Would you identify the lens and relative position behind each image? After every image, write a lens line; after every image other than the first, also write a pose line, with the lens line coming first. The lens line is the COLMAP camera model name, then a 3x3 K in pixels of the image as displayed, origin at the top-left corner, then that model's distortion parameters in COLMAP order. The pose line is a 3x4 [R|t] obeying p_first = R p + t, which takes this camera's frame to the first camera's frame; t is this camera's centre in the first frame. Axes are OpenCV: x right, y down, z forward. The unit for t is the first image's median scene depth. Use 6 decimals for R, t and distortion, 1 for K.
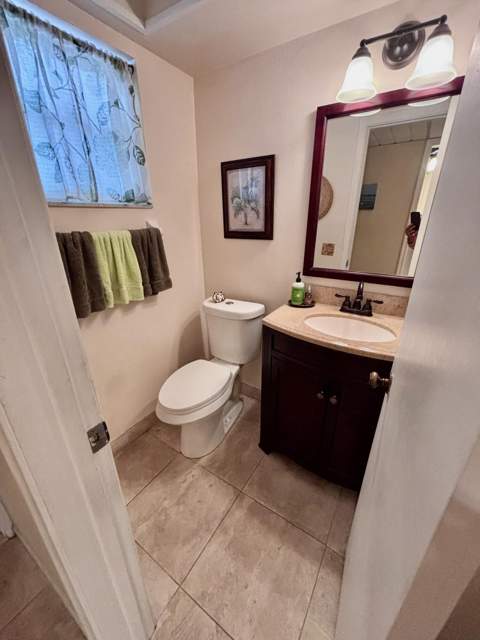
lens RADIAL K [[257.5, 0, 241.0], [0, 257.5, 322.5], [0, 0, 1]] dist [0.000823, 0.000448]
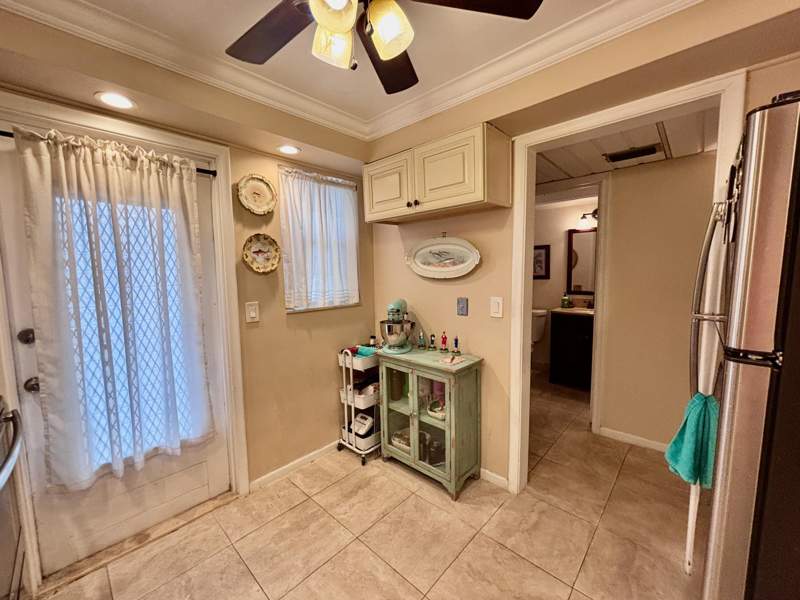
lens RADIAL K [[321.8, 0, 399.8], [0, 321.8, 301.3], [0, 0, 1]] dist [0.000823, 0.000448]
pose [[0.981841, -0.008476, -0.189516, -0.641123], [-0.042824, 0.963312, -0.264945, 0.668606], [0.184809, 0.268250, 0.945456, -1.842175]]
